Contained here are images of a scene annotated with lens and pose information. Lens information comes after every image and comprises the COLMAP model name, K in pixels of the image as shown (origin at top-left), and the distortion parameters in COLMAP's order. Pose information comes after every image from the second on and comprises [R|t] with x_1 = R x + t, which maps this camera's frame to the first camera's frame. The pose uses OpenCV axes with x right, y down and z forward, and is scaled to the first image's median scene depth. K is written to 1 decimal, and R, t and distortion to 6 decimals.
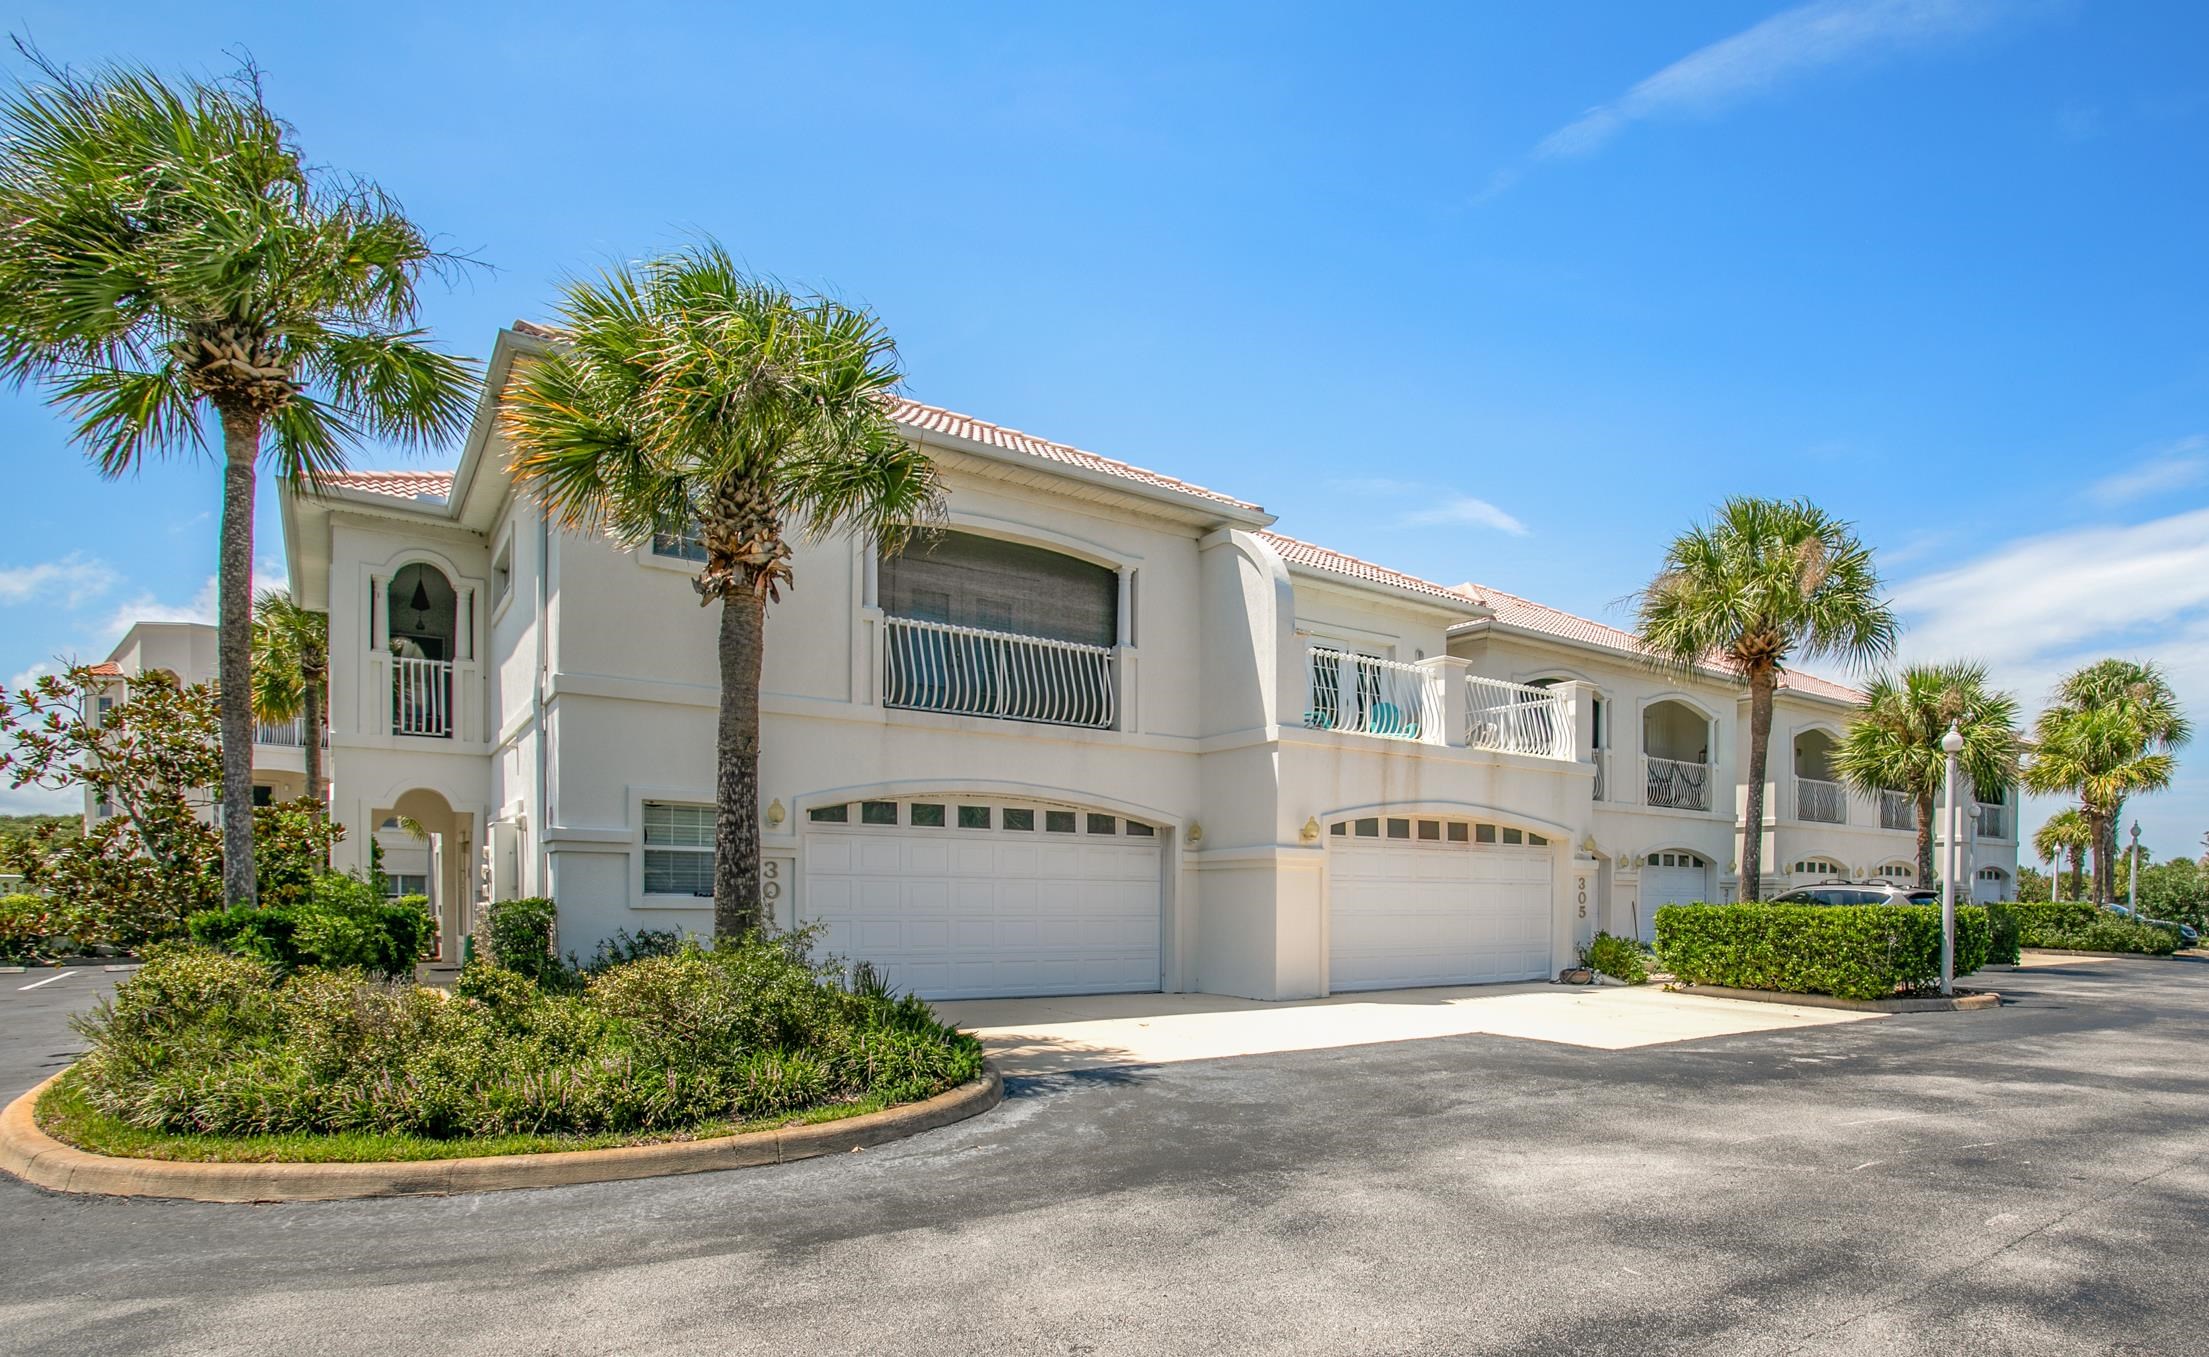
lens RADIAL K [[1268.1, 0, 1159.3], [0, 1268.1, 920.0], [0, 0, 1]] dist [-0.034366, 0.007302]
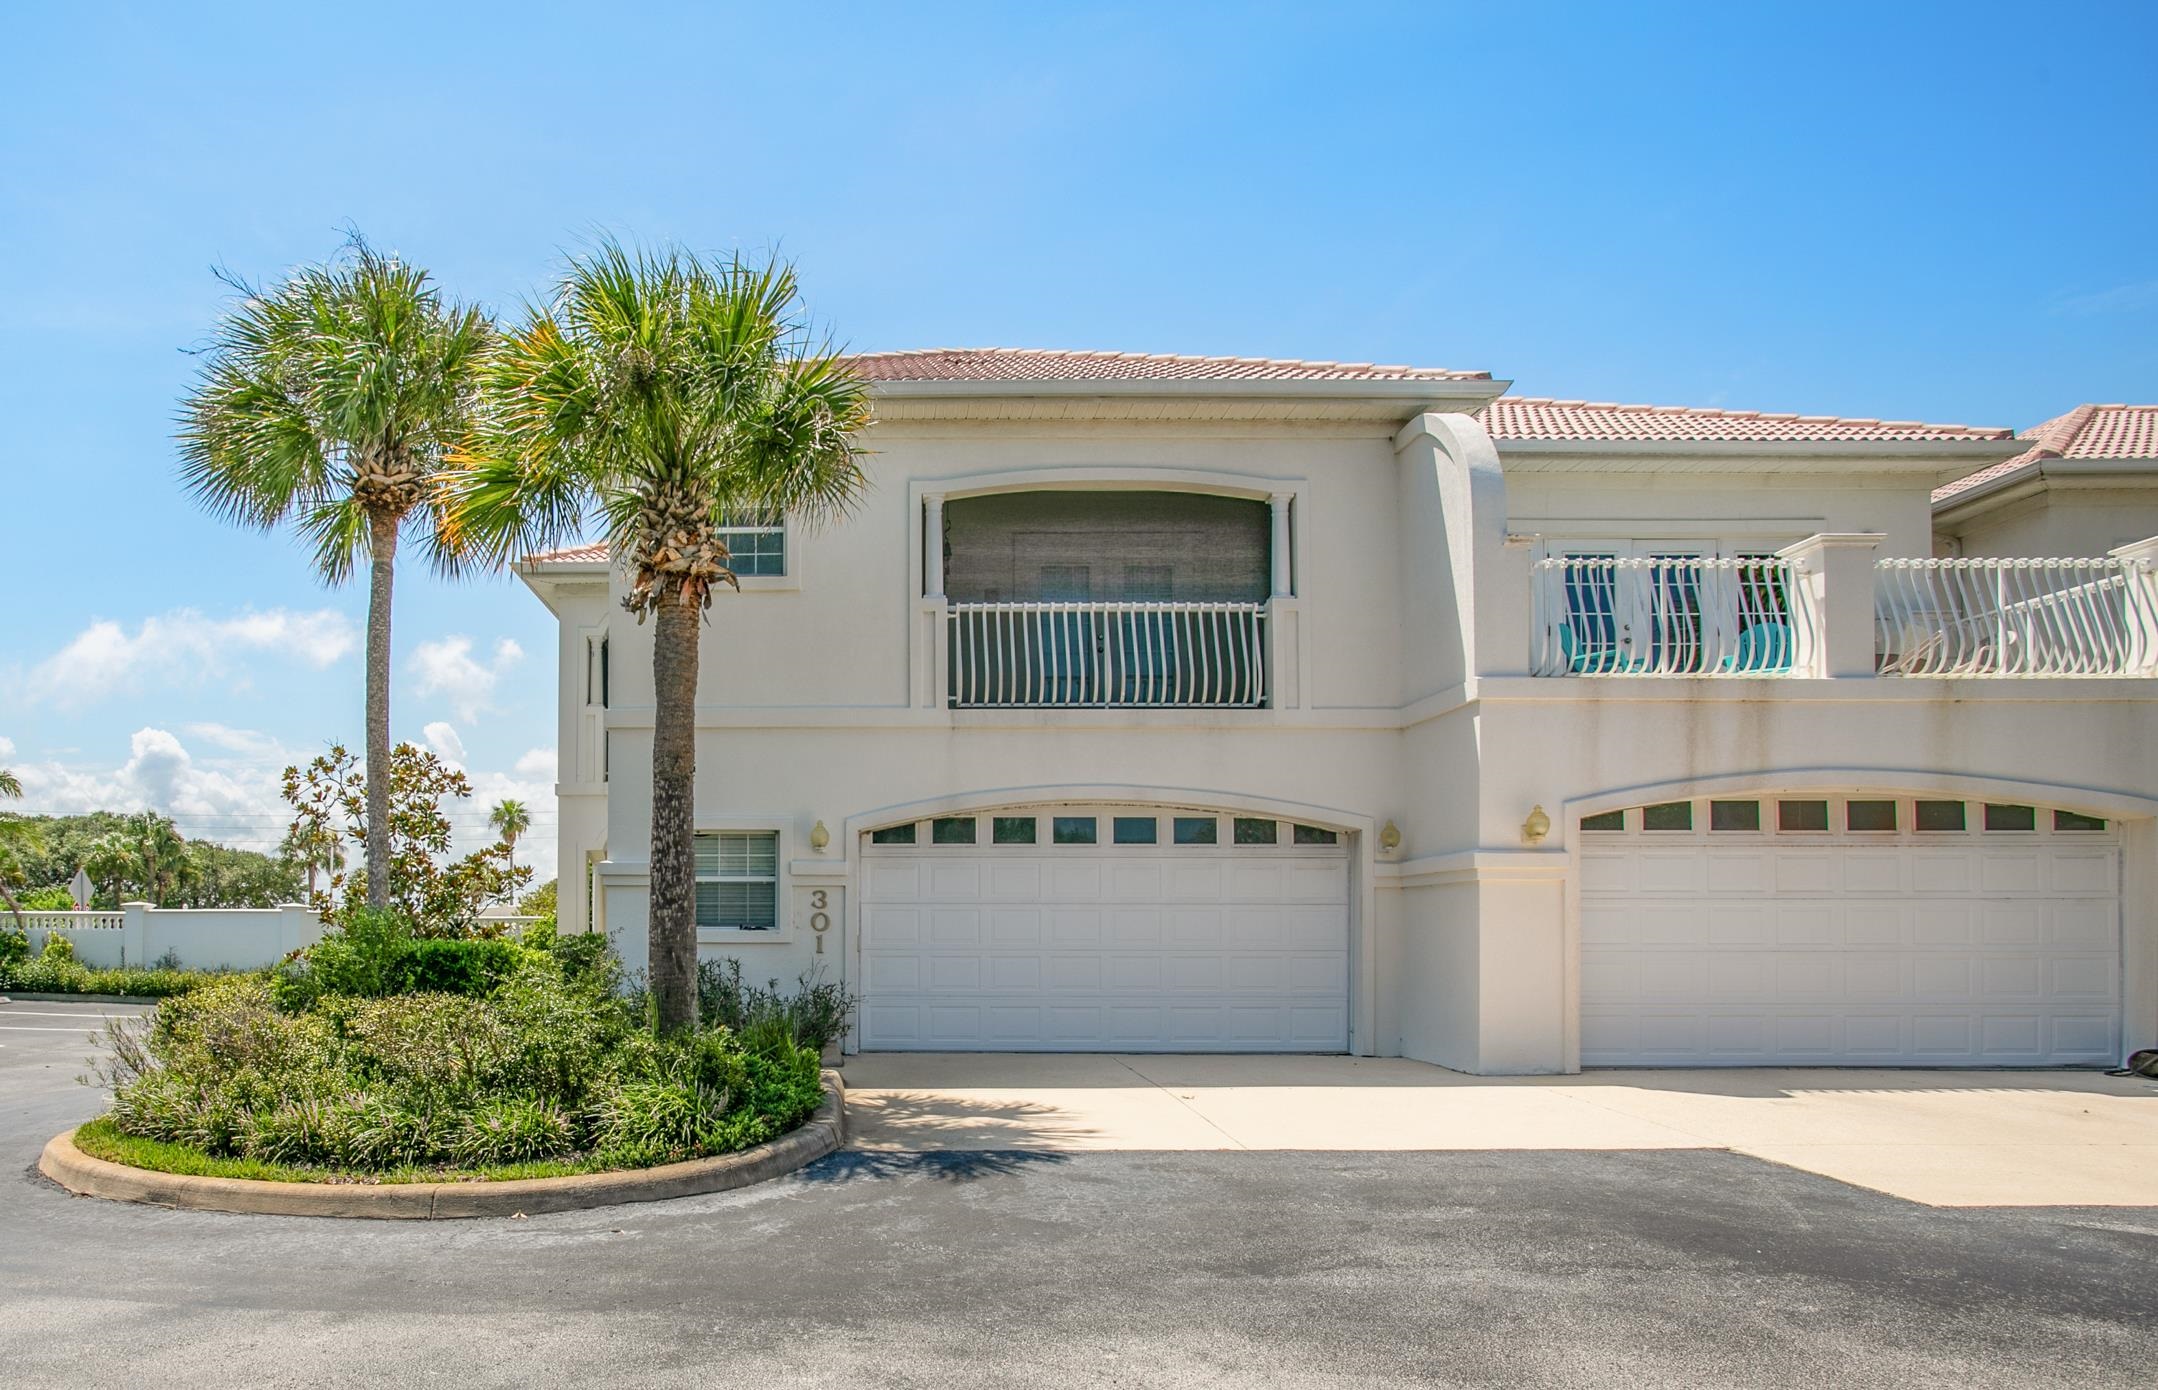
lens RADIAL K [[1357.8, 0, 785.1], [0, 1357.8, 918.0], [0, 0, 1]] dist [-0.066081, 0.030325]
pose [[0.776310, -0.011607, -0.630244, 0.251783], [-0.005078, 0.999683, -0.024666, -0.001745], [0.630330, 0.022349, 0.776005, 0.193304]]
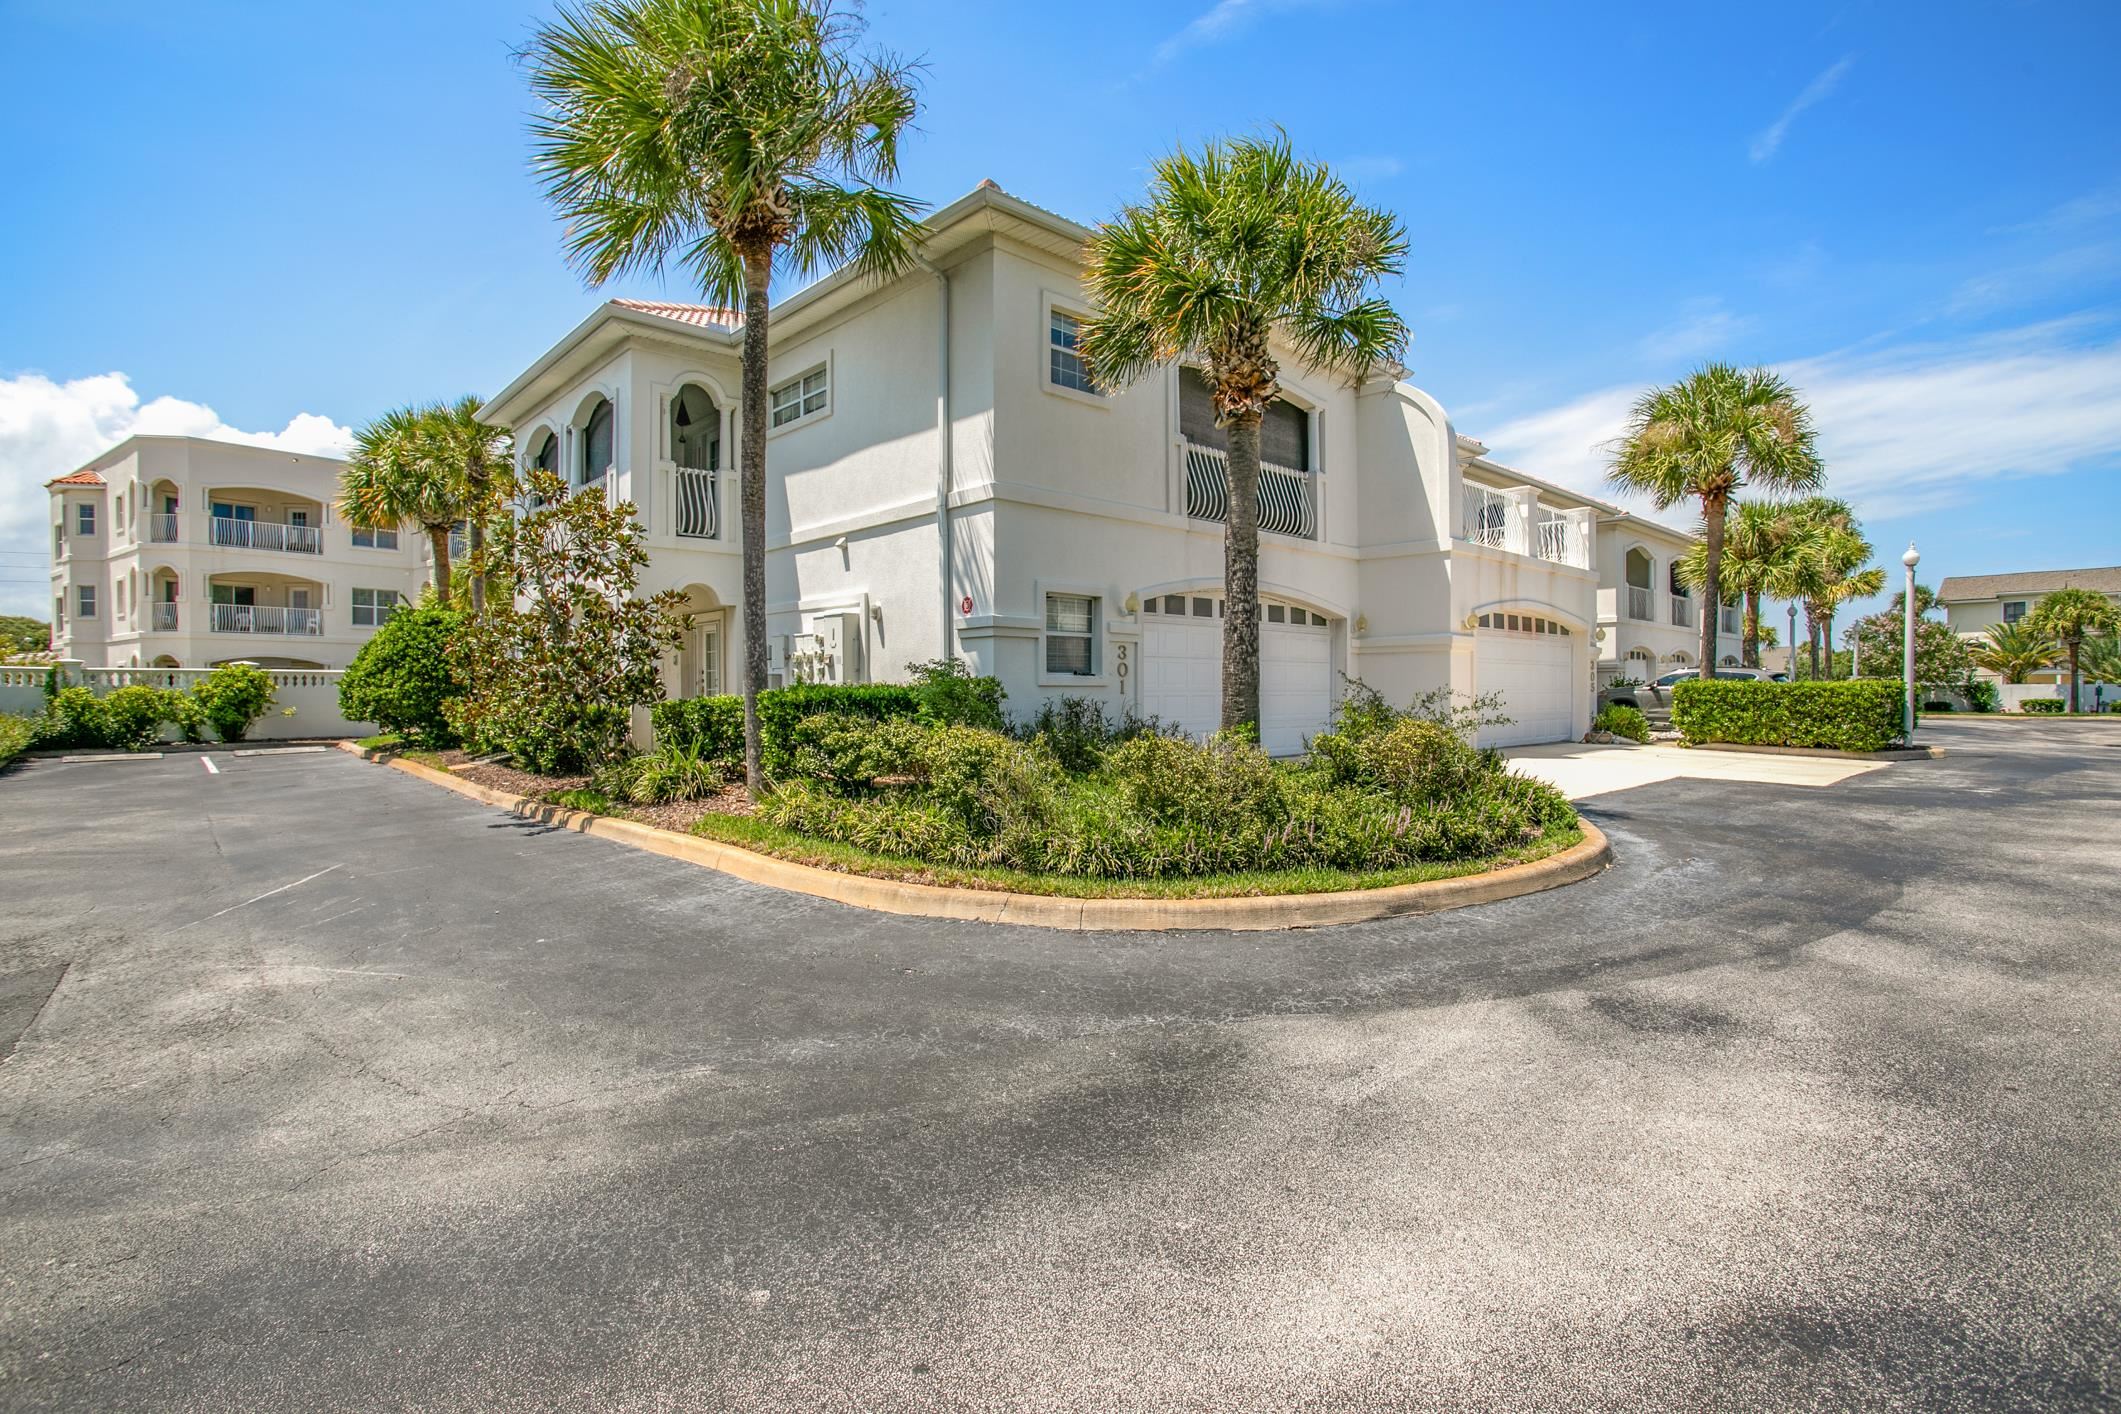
lens RADIAL K [[1063.7, 0, 1061.5], [0, 1063.7, 694.0], [0, 0, 1]] dist [-0.041818, -0.000440]
pose [[0.992517, -0.006175, 0.121947, -0.419363], [0.007161, 0.999945, -0.007646, 0.005453], [-0.121893, 0.008463, 0.992507, 0.015565]]
